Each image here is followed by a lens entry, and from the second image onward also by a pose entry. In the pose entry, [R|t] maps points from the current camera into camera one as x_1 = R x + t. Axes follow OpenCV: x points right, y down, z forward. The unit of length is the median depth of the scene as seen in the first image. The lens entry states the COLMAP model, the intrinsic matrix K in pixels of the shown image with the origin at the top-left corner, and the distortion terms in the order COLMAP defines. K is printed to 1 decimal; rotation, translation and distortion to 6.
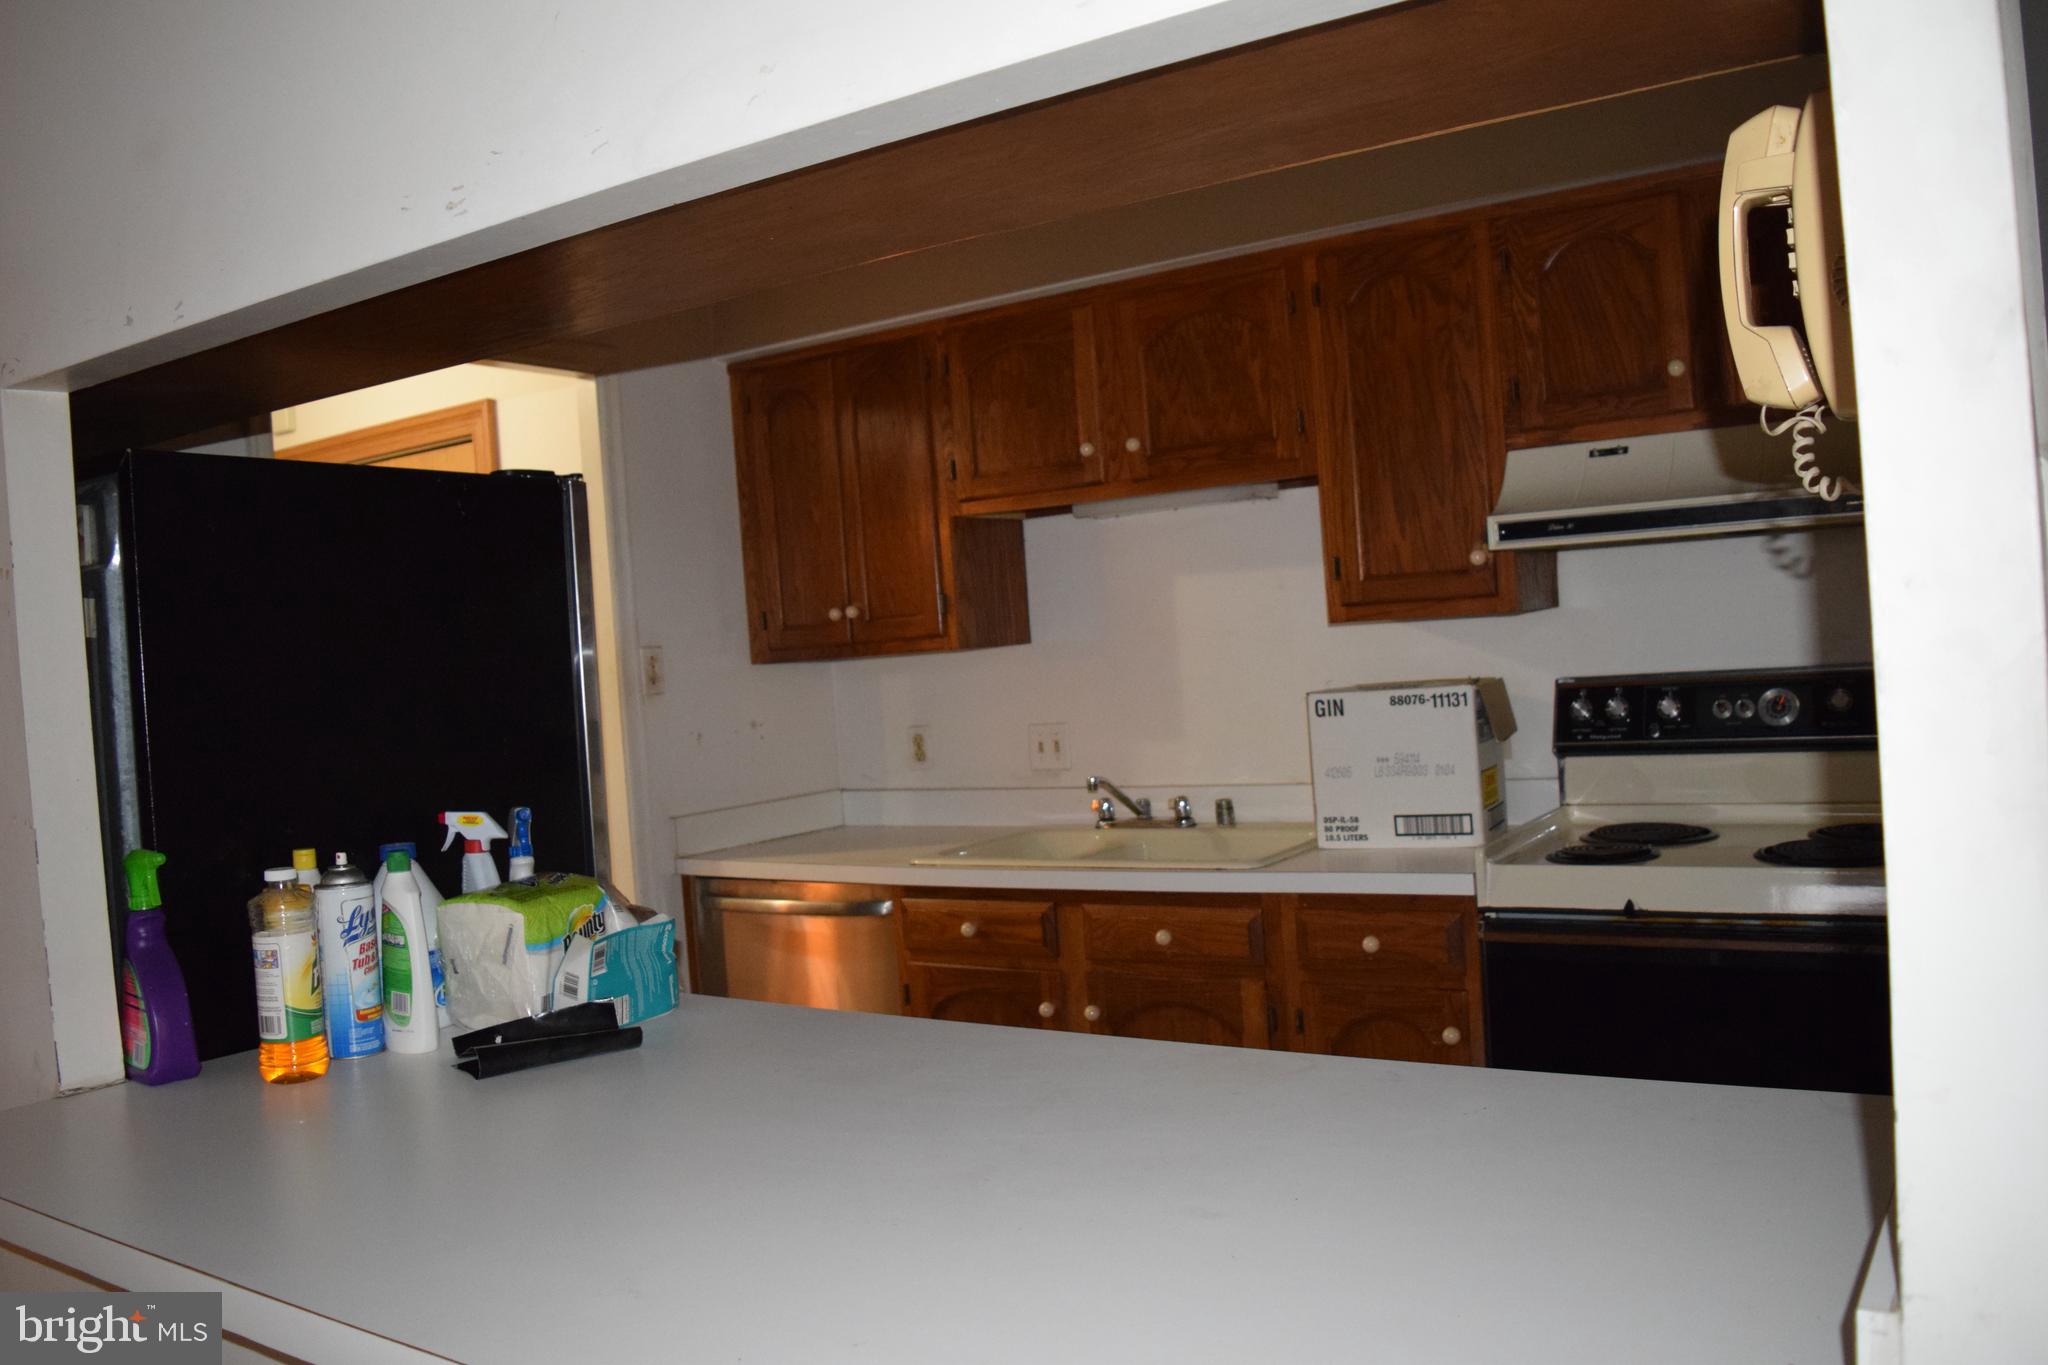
lens RADIAL K [[1593.1, 0, 1015.3], [0, 1593.1, 668.6], [0, 0, 1]] dist [-0.094549, 0.018044]
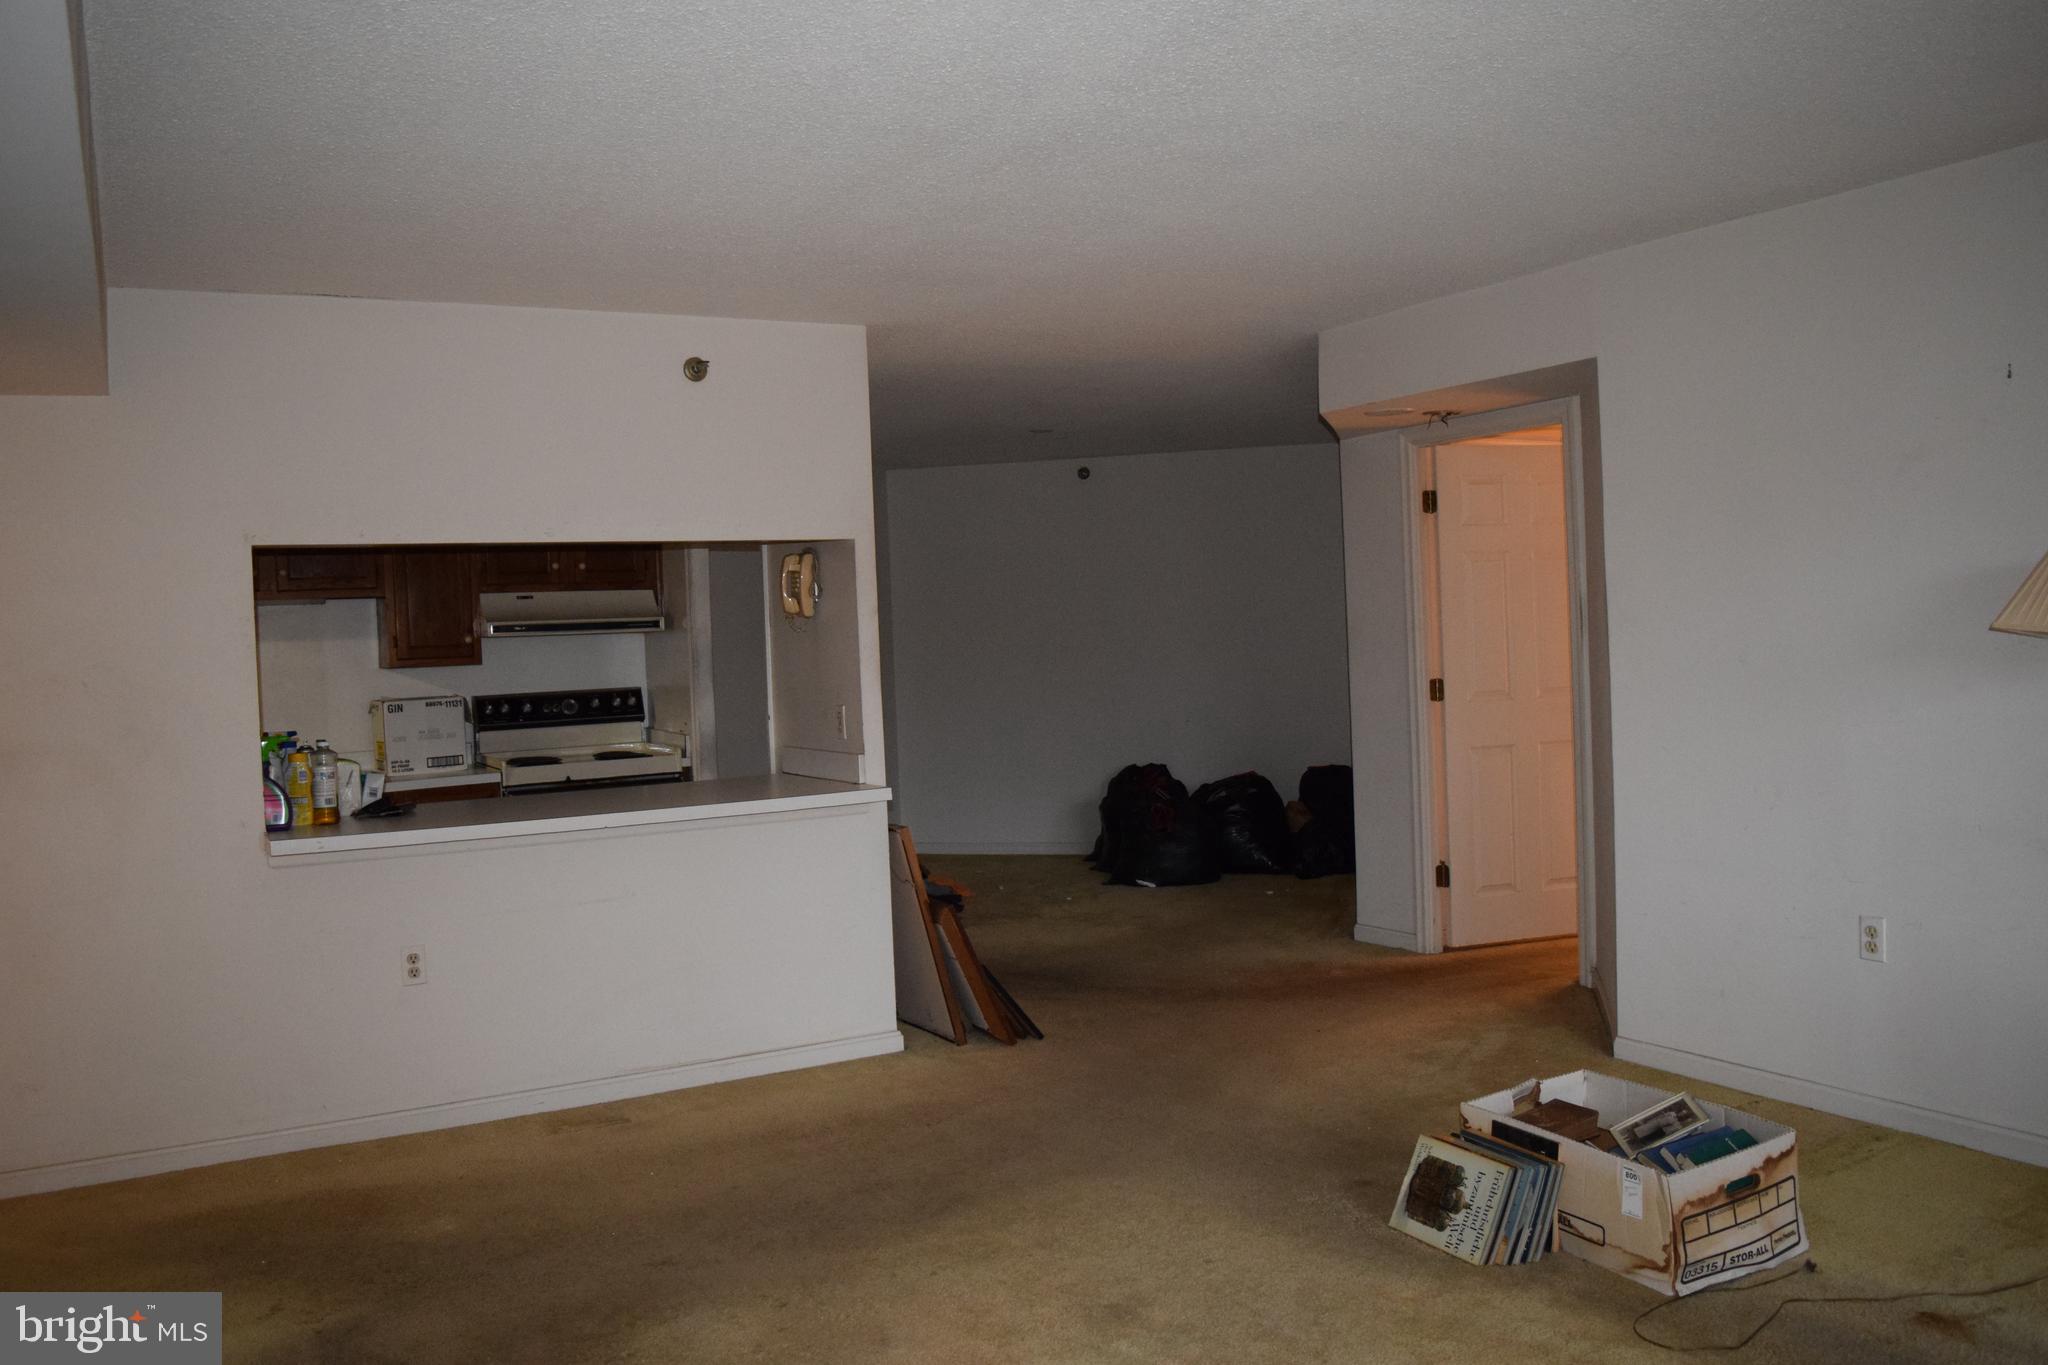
lens RADIAL K [[1593.1, 0, 1015.3], [0, 1593.1, 668.6], [0, 0, 1]] dist [-0.094549, 0.018044]
pose [[0.455660, 0.027538, 0.889728, -1.405417], [0.026741, 0.998647, -0.044604, 0.095589], [-0.889752, 0.044116, 0.454307, -0.739452]]
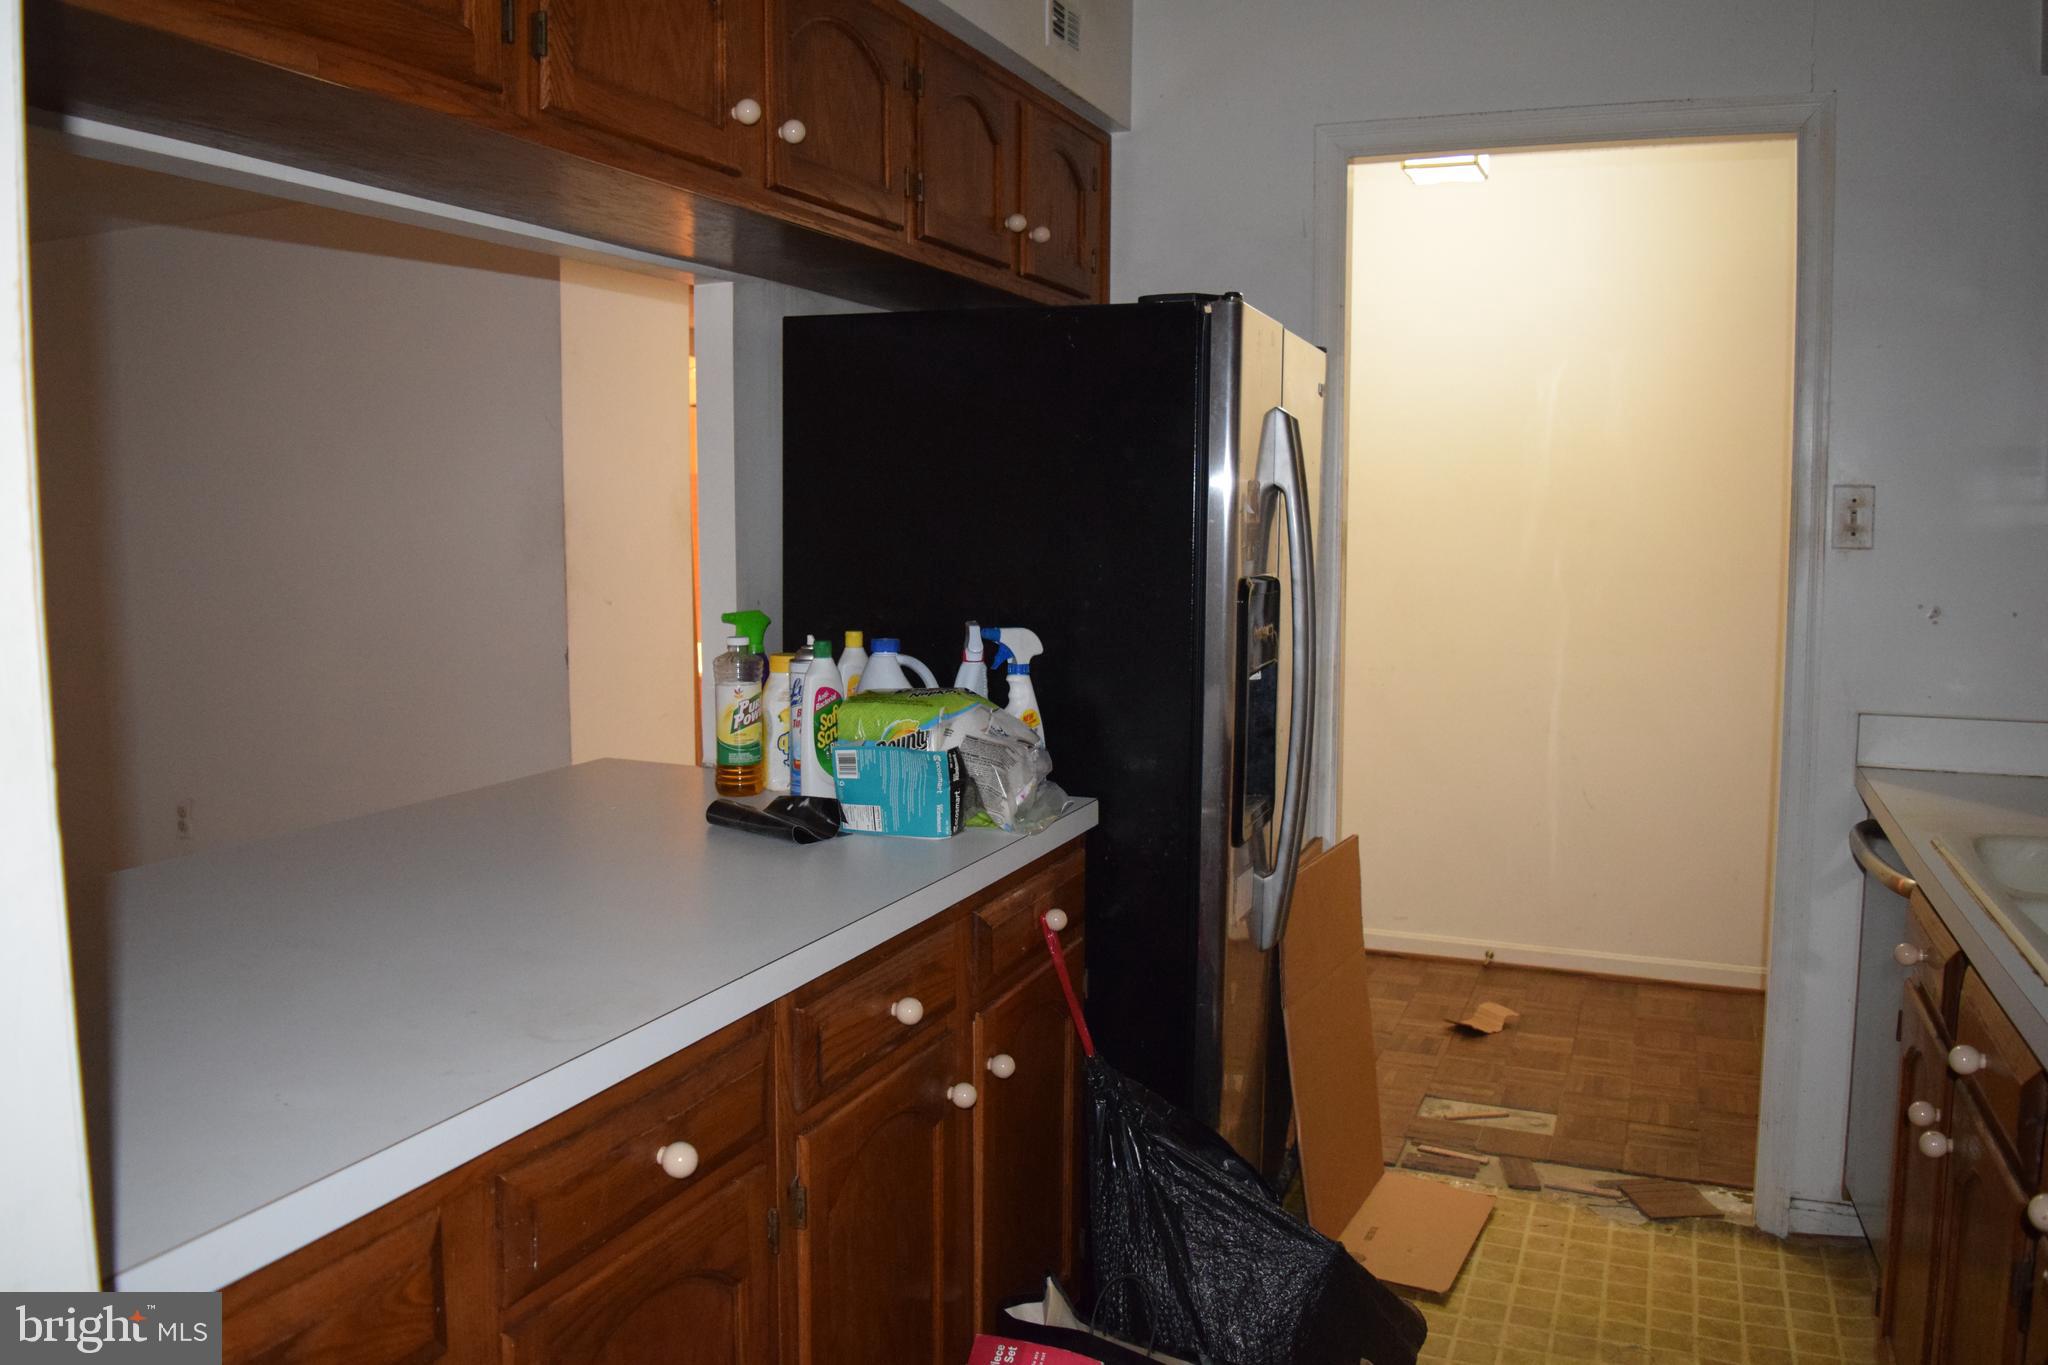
lens RADIAL K [[1593.1, 0, 1015.3], [0, 1593.1, 668.6], [0, 0, 1]] dist [-0.094549, 0.018044]
pose [[0.197375, 0.163804, -0.966546, 0.559244], [-0.032671, 0.986493, 0.160513, -0.043981], [0.979783, -0.000104, 0.200061, 0.604544]]
